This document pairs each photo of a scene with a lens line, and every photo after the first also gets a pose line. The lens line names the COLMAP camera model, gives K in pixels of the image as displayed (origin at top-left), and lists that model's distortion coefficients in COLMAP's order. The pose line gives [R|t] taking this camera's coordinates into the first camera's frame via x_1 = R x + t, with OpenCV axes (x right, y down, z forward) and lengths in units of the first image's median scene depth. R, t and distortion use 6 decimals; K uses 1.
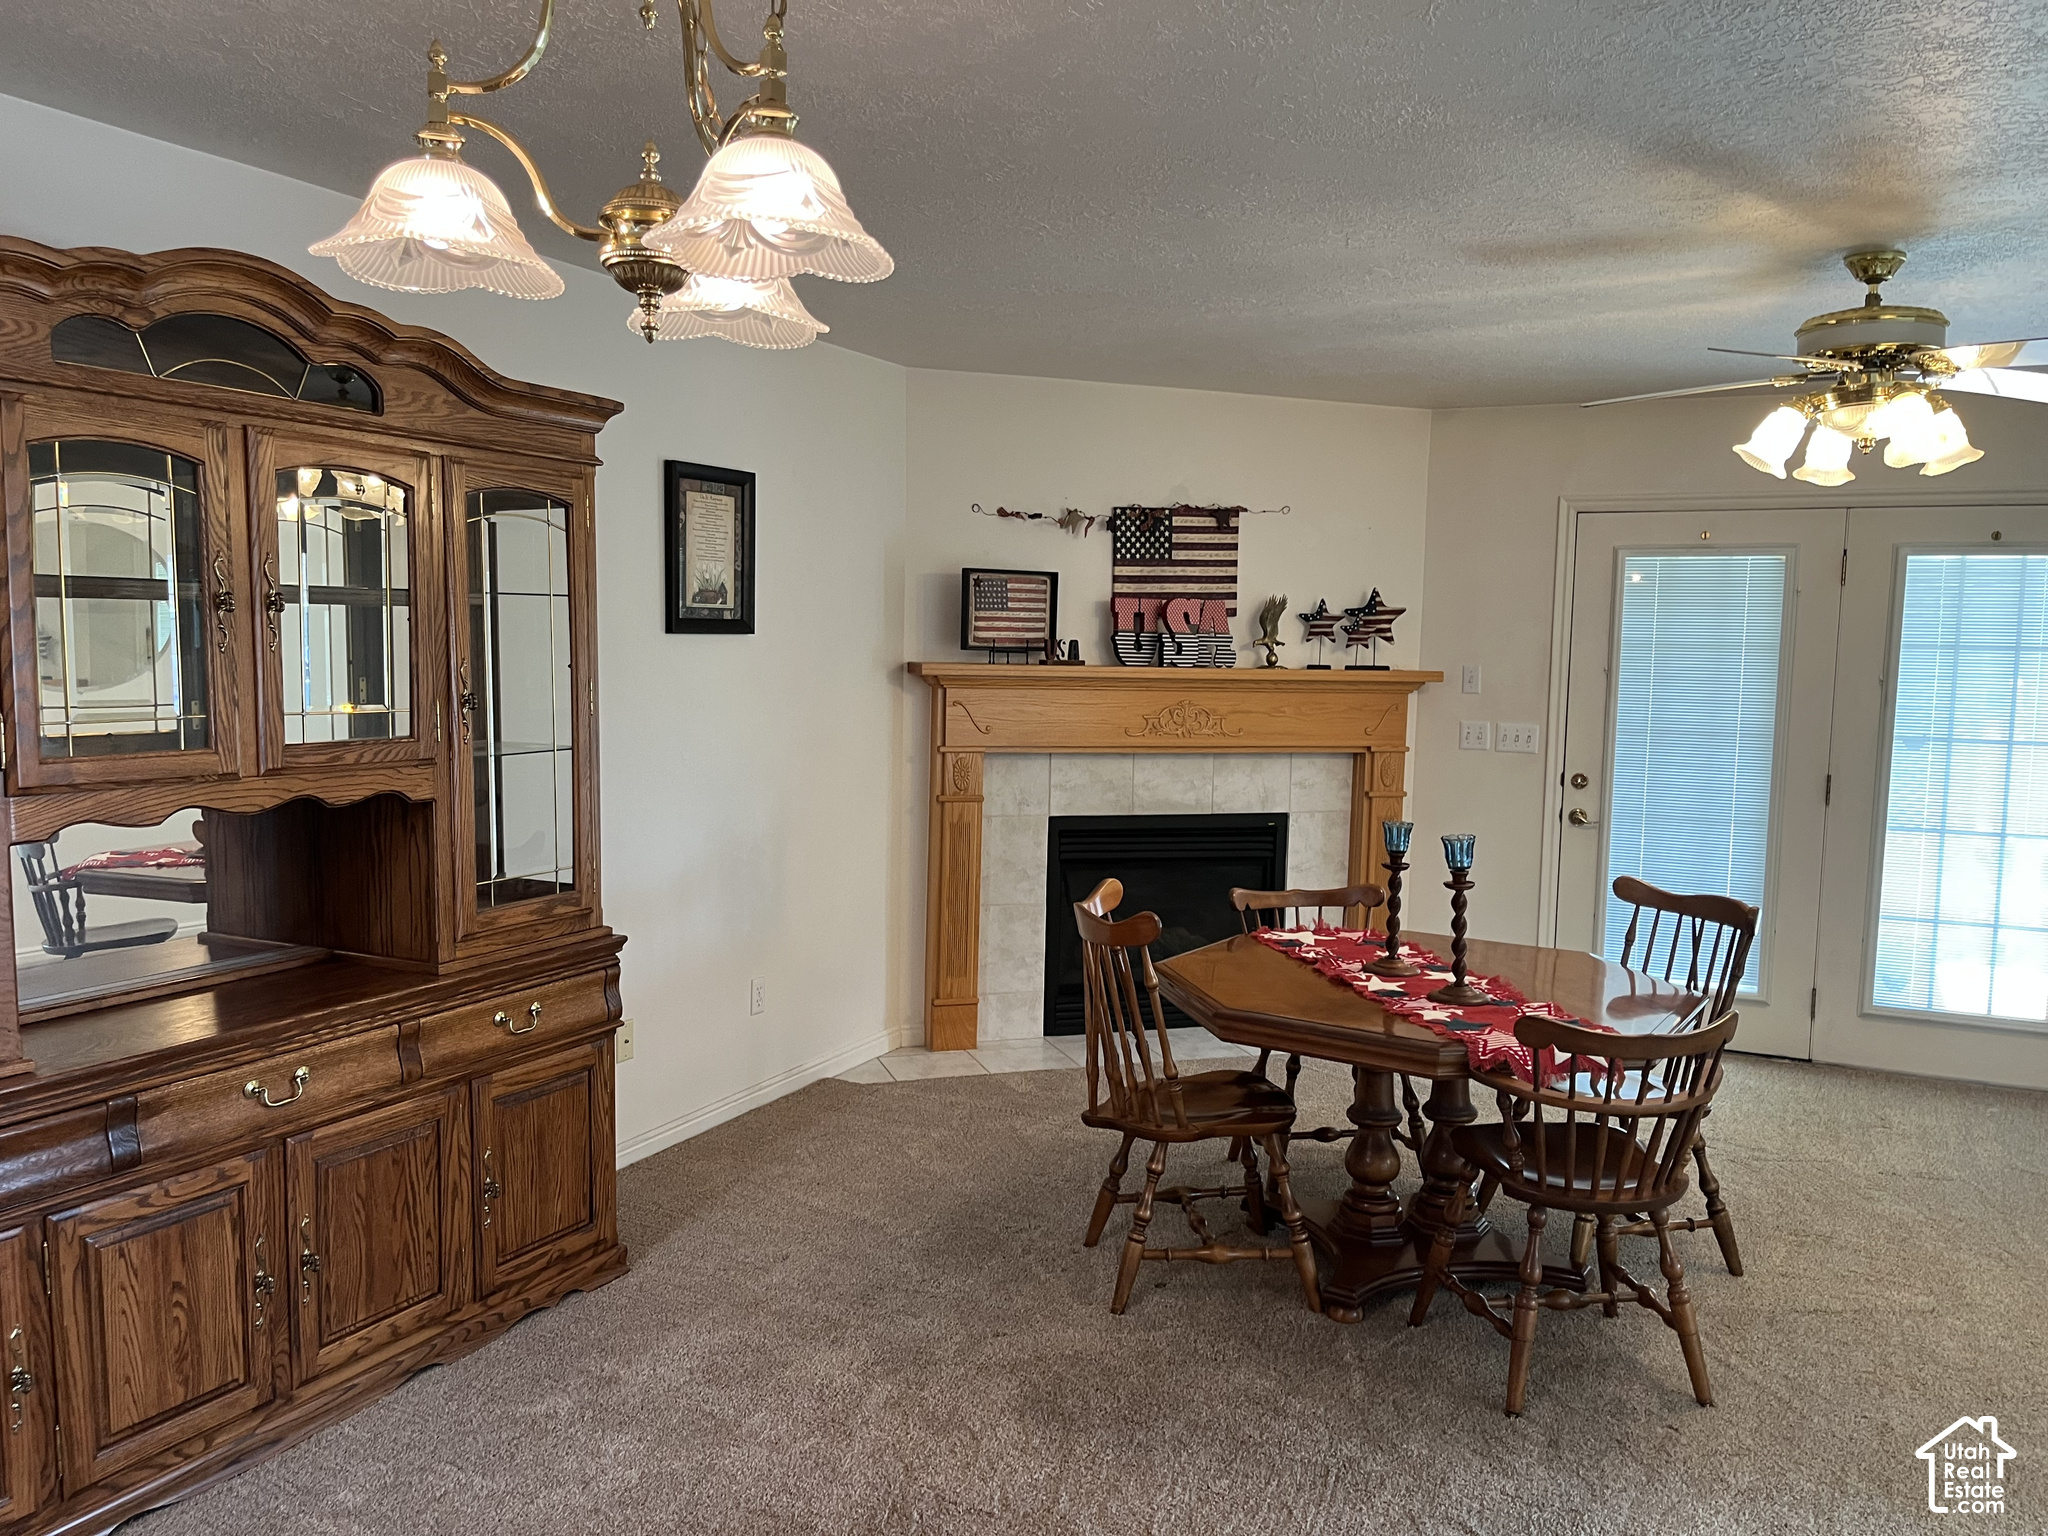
lens RADIAL K [[1551.9, 0, 1024.5], [0, 1551.9, 766.7], [0, 0, 1]] dist [0.003499, -0.017333]
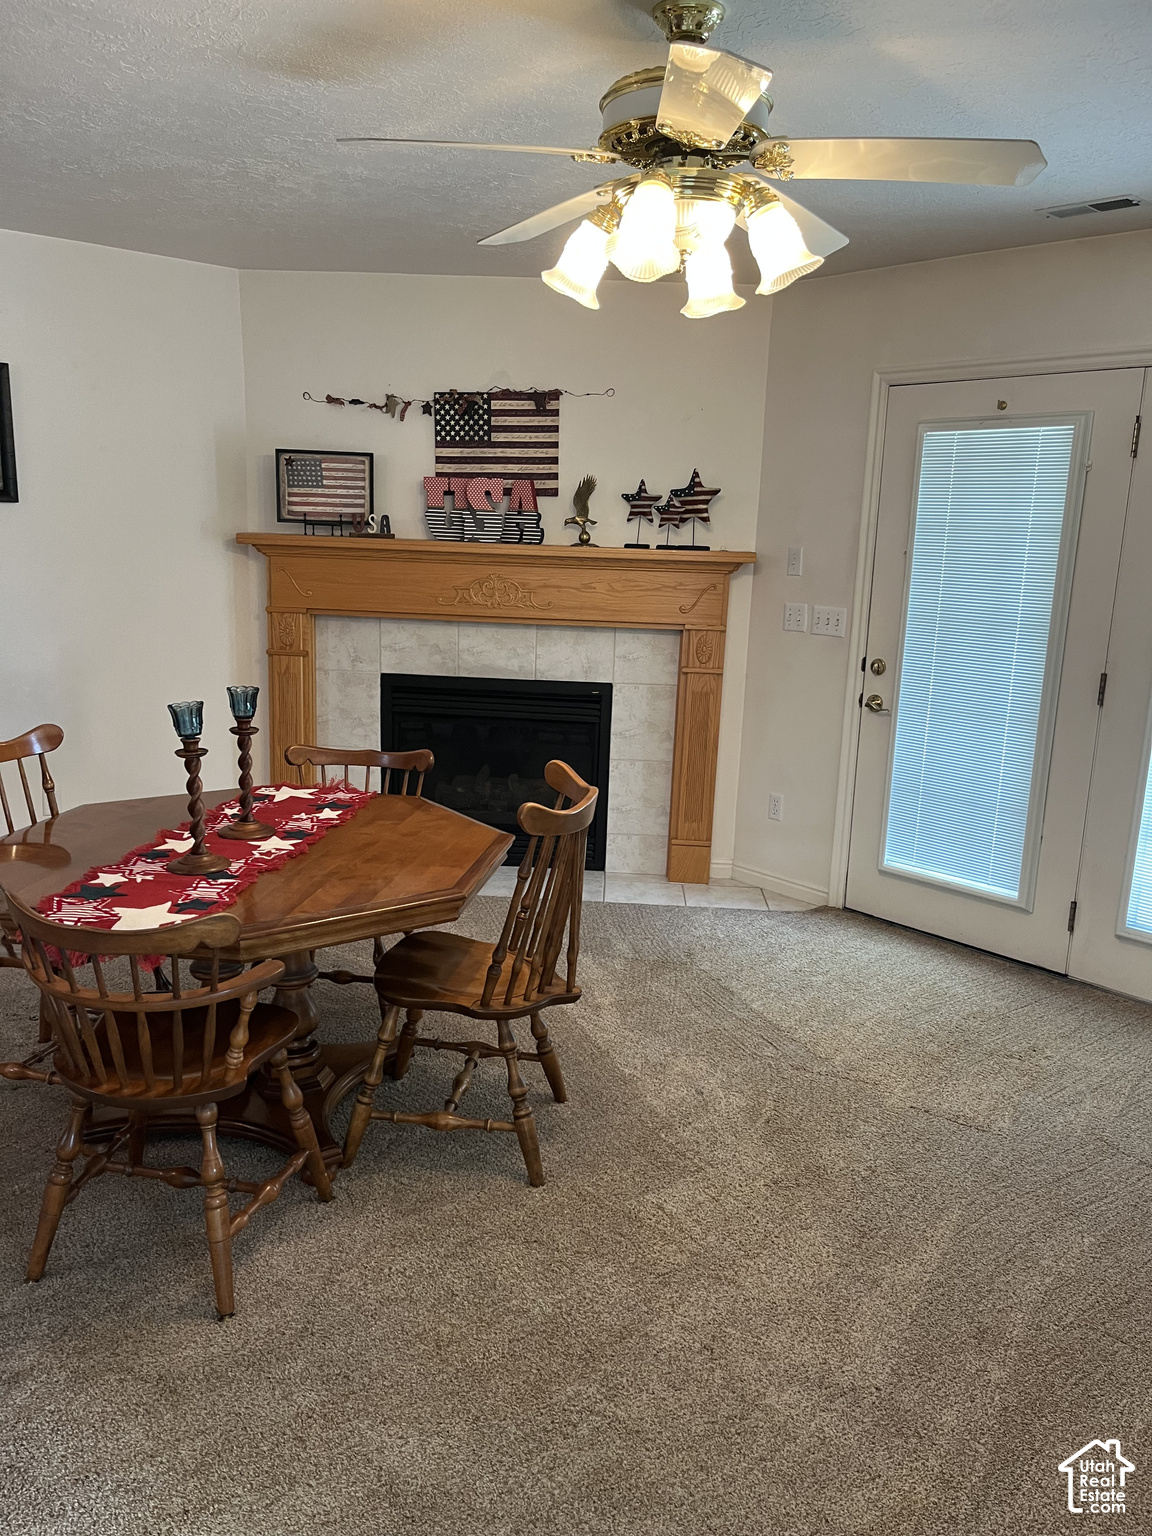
lens RADIAL K [[1163.9, 0, 574.5], [0, 1163.9, 774.8], [0, 0, 1]] dist [0.003499, -0.017333]
pose [[0.936632, 0.084293, -0.340021, 0.445657], [-0.045806, 0.991755, 0.119683, -0.002960], [0.347306, -0.096524, 0.932771, 0.241788]]
